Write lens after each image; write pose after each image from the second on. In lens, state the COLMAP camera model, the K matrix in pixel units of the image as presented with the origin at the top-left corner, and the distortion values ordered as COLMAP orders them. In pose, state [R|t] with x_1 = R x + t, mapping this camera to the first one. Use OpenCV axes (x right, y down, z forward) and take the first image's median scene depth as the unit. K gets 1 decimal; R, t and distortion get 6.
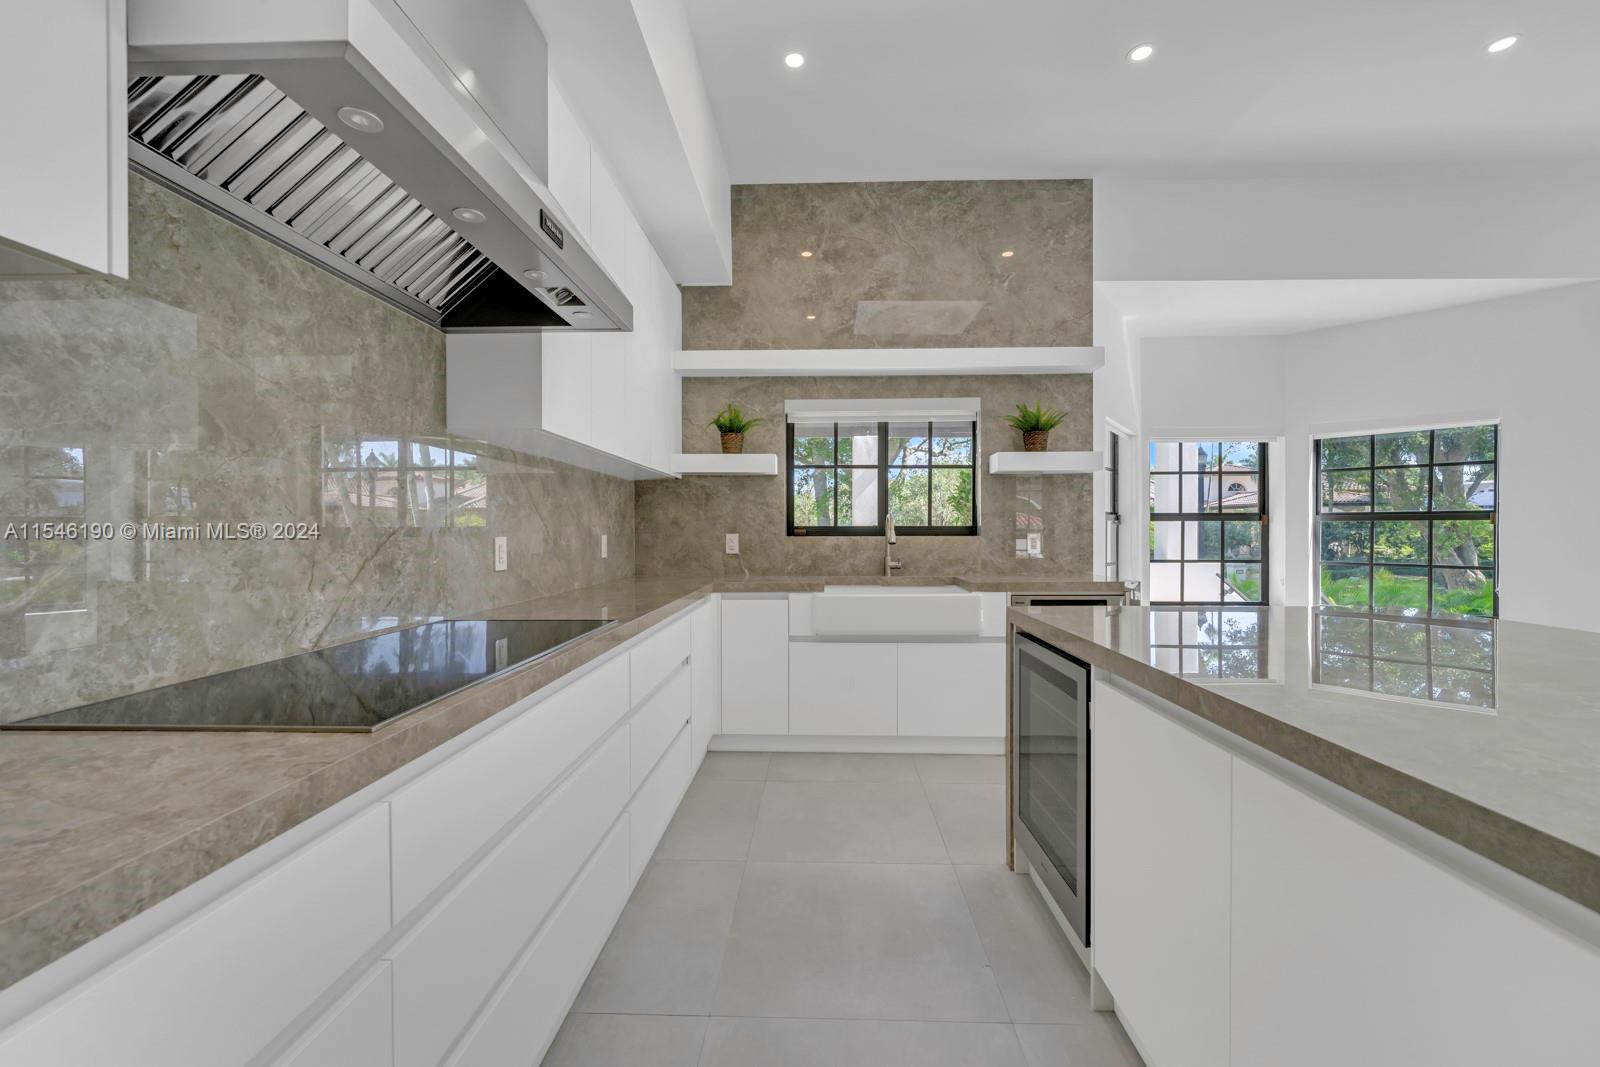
lens RADIAL K [[644.3, 0, 803.2], [0, 644.3, 534.4], [0, 0, 1]] dist [-0.001656, -0.000571]
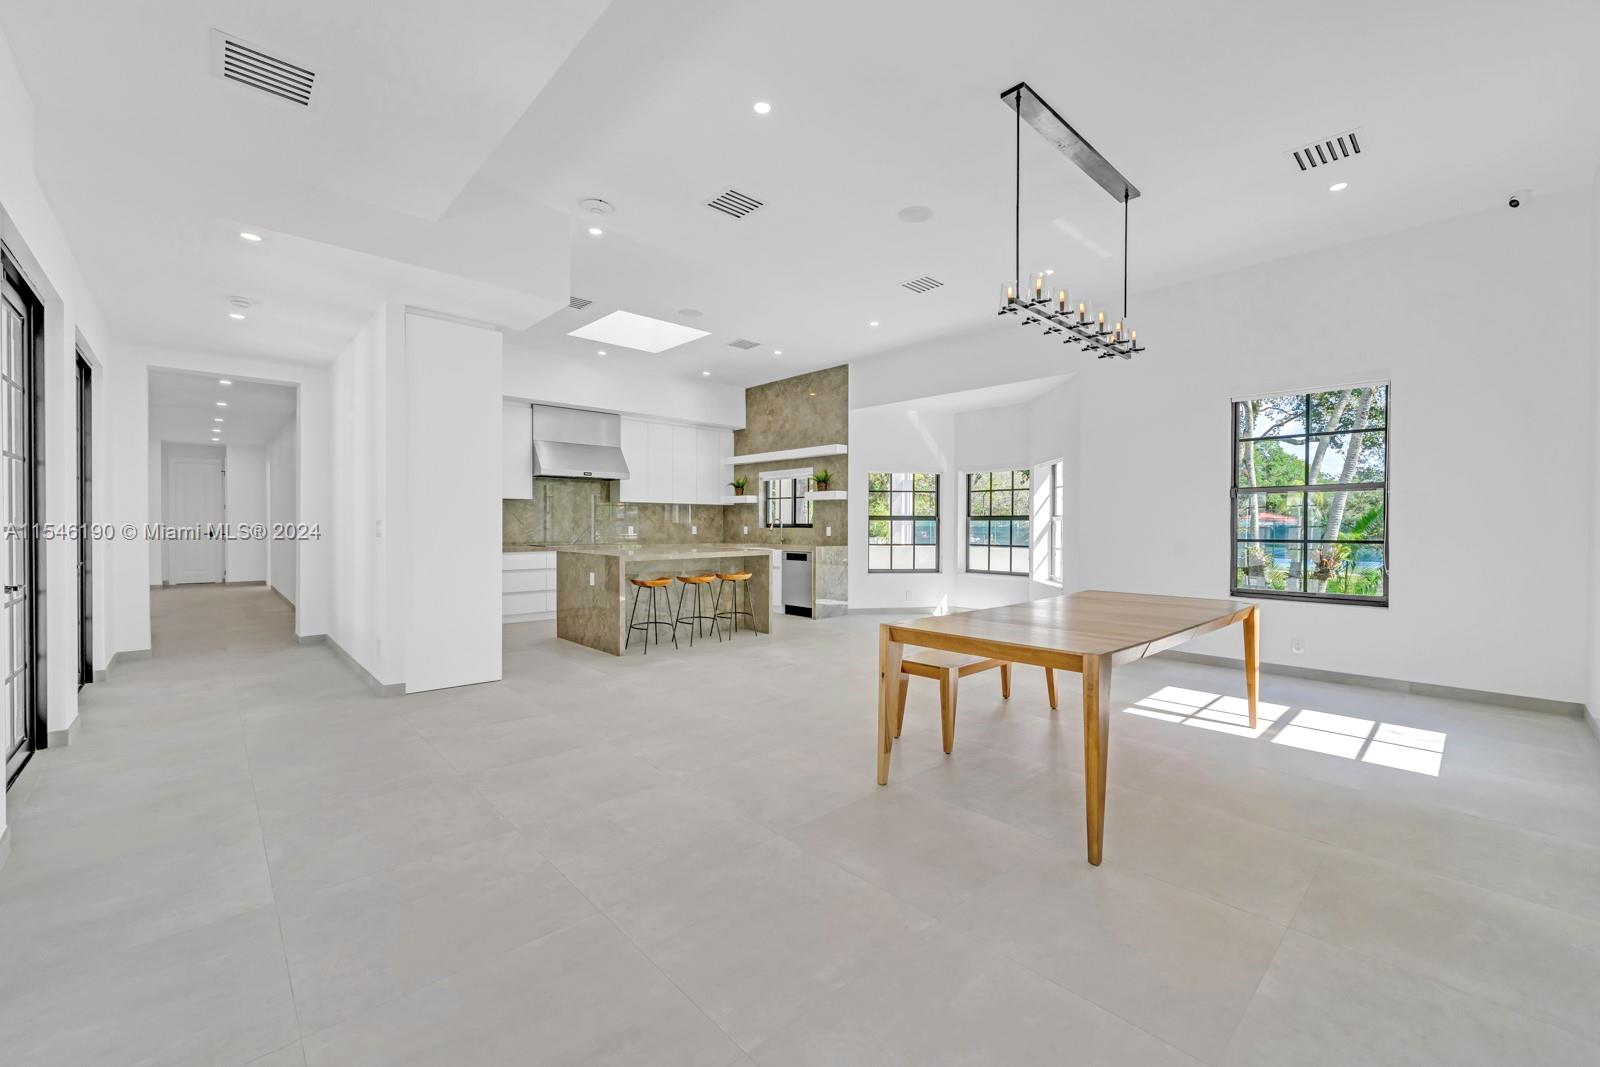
lens RADIAL K [[644.3, 0, 803.2], [0, 644.3, 534.4], [0, 0, 1]] dist [-0.001656, -0.000571]
pose [[0.706897, 0.012924, -0.707199, 1.821898], [-0.007473, 0.999914, 0.010803, 0.001147], [0.707277, -0.002352, 0.706932, -0.623175]]
